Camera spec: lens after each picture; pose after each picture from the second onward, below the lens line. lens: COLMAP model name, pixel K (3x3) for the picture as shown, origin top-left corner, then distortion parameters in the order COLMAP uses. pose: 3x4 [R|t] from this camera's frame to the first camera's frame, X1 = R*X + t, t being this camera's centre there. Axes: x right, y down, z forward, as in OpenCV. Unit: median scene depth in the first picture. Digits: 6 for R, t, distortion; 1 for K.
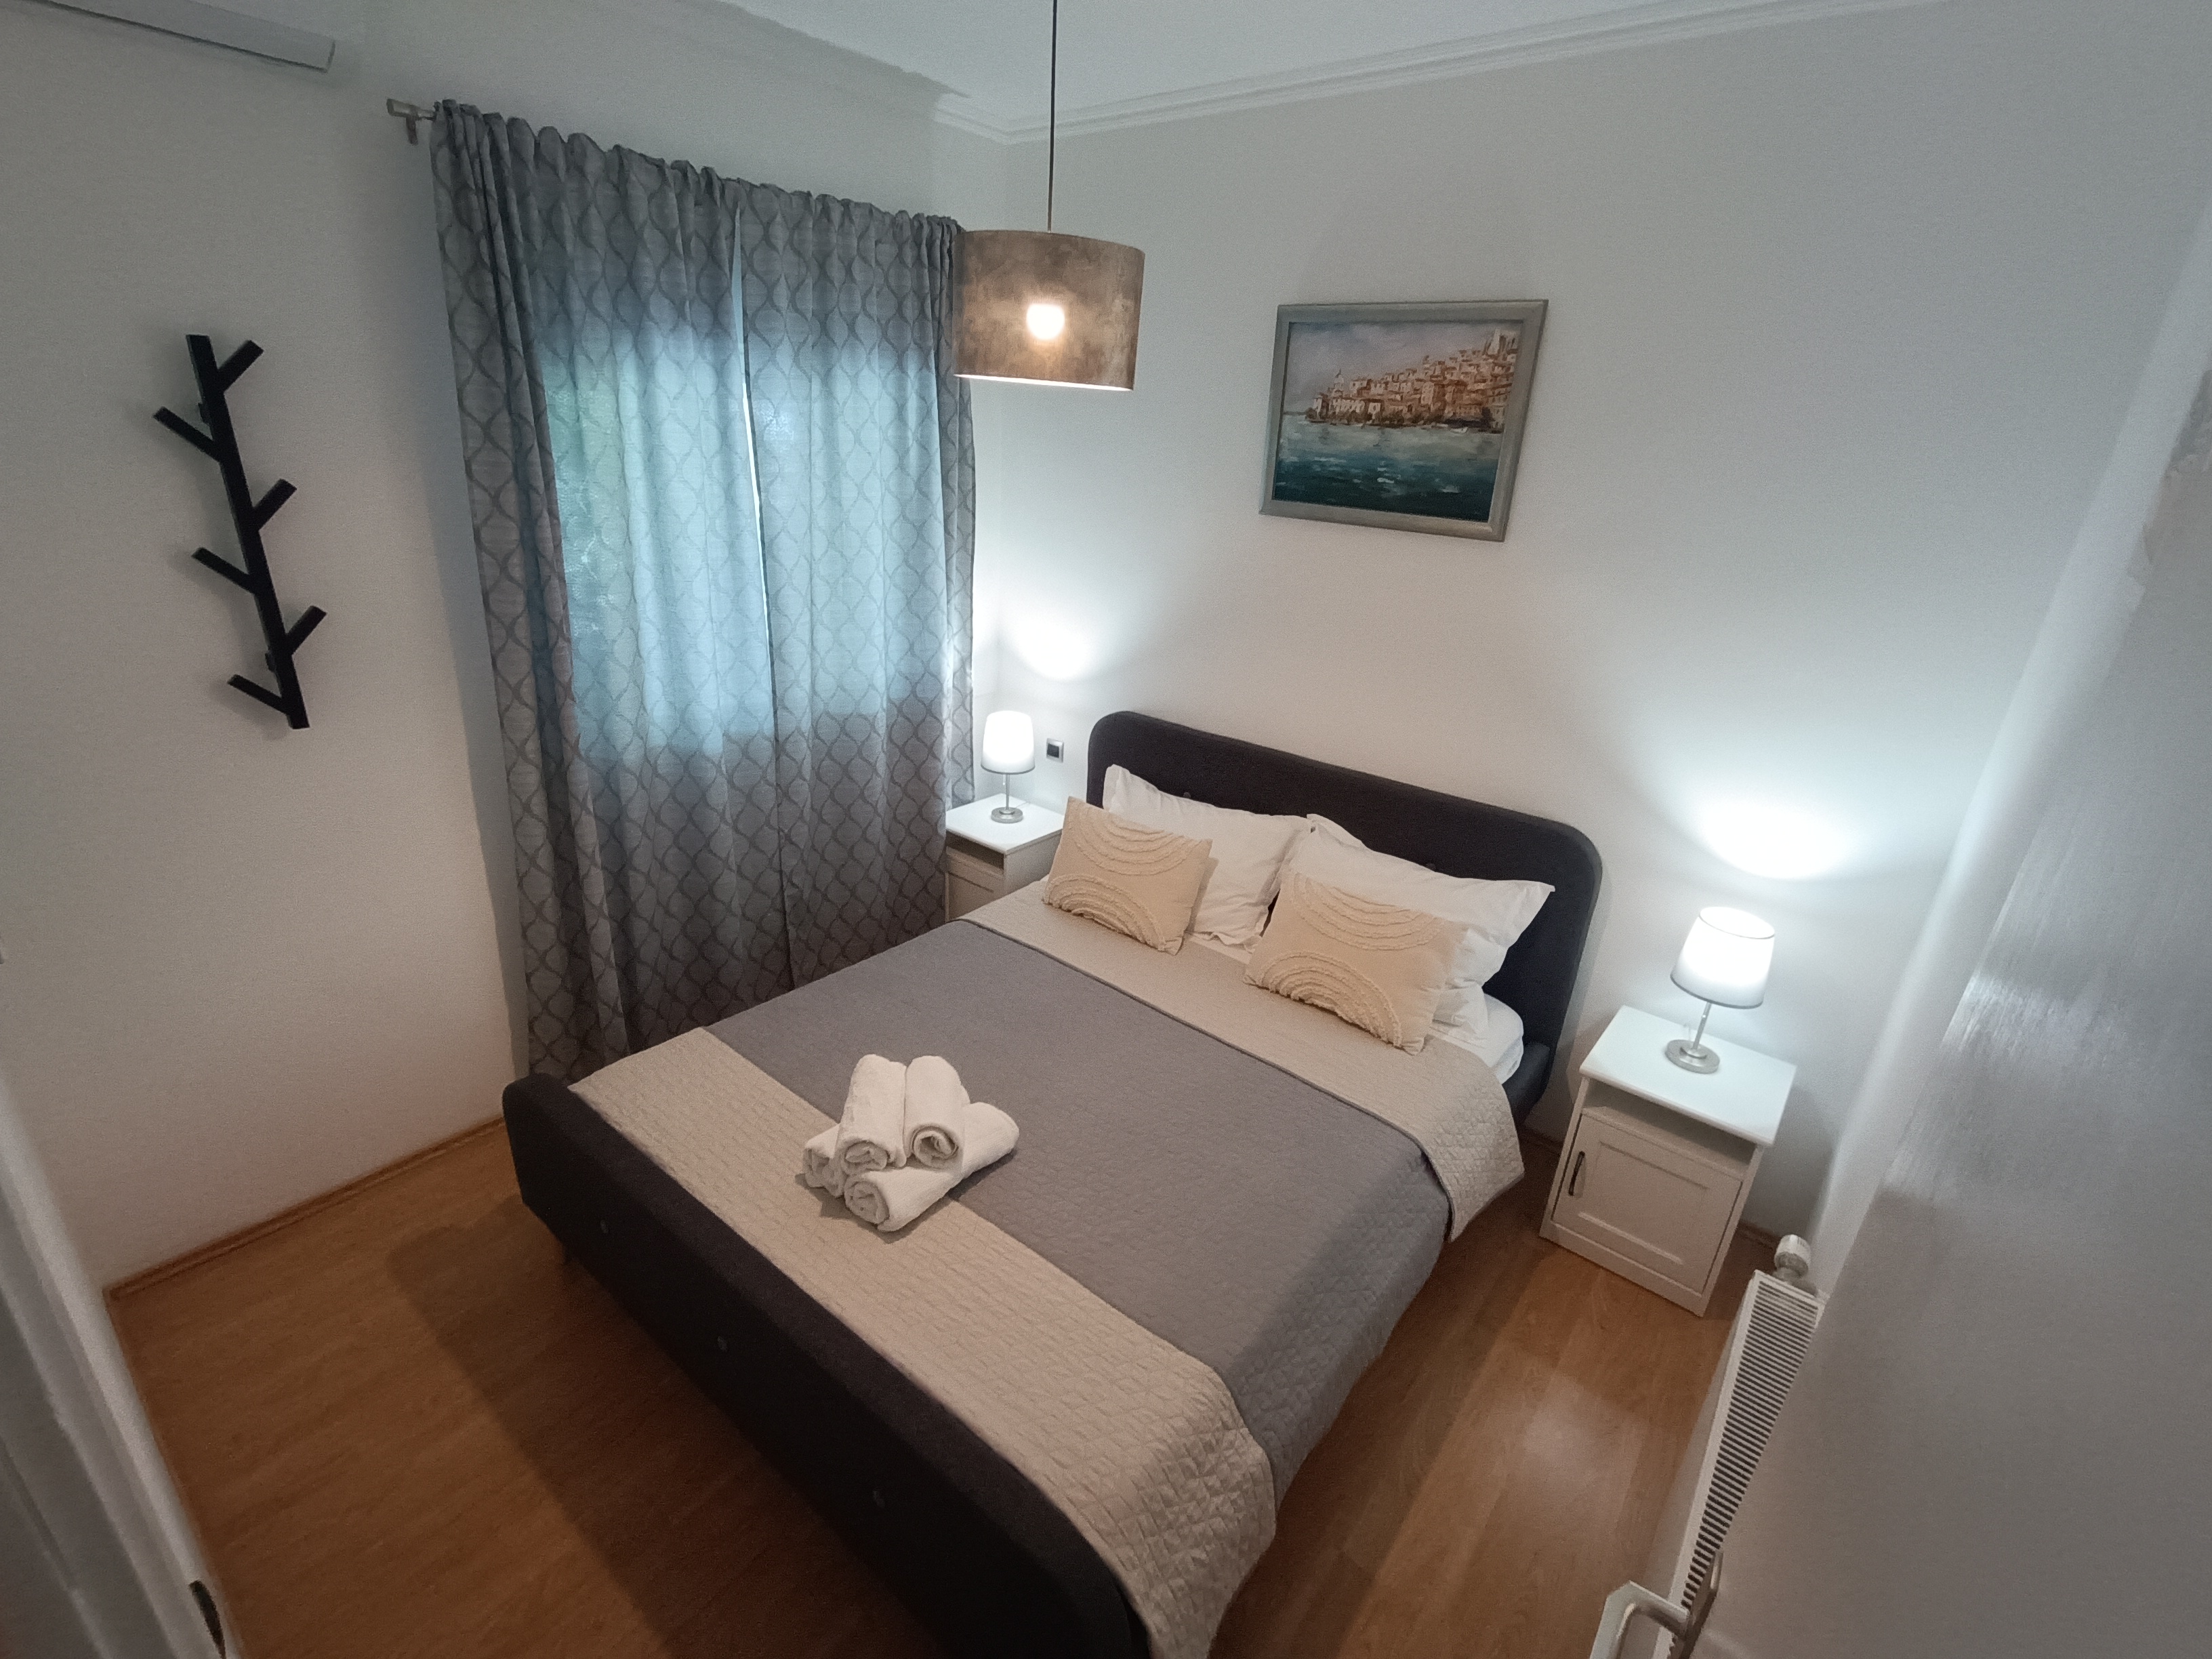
lens RADIAL K [[1000.6, 0, 1101.1], [0, 1000.6, 818.3], [0, 0, 1]] dist [-0.012790, -0.001111]
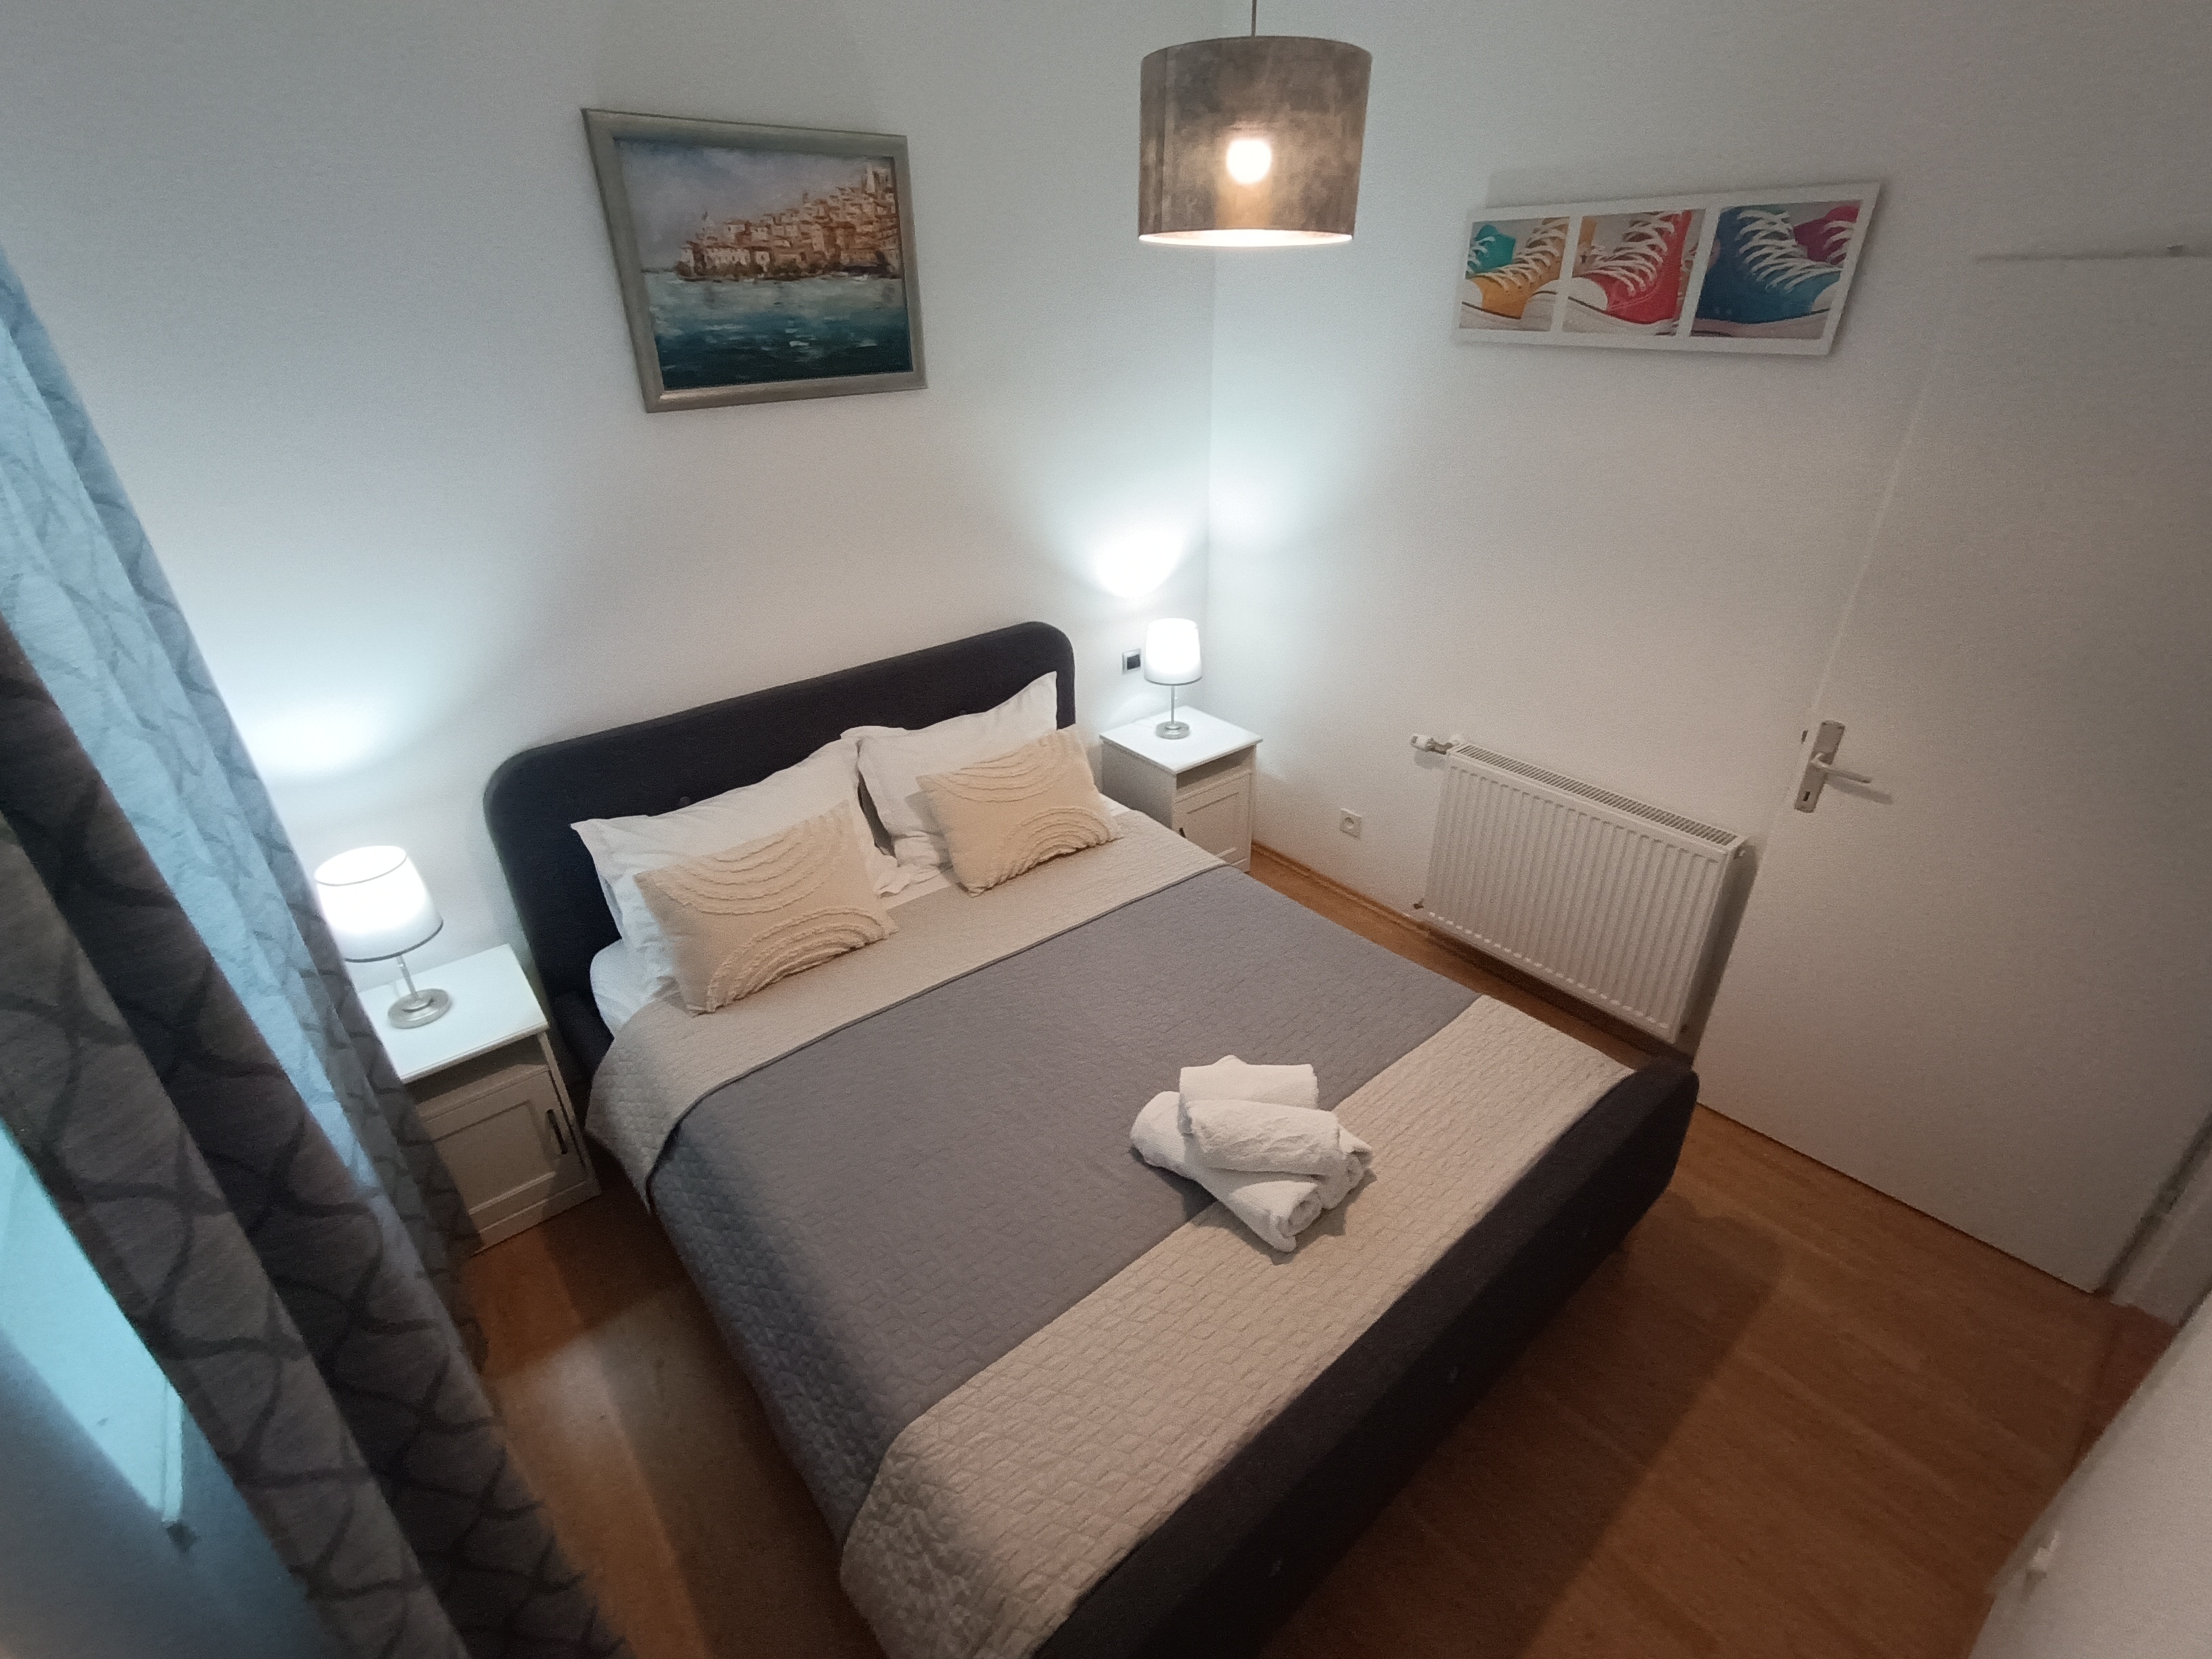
lens RADIAL K [[1000.6, 0, 1101.1], [0, 1000.6, 818.3], [0, 0, 1]] dist [-0.012790, -0.001111]
pose [[0.208714, -0.511178, 0.833748, -0.626245], [0.388231, 0.825778, 0.409105, -0.256112], [-0.897616, 0.238300, 0.370807, 0.550077]]
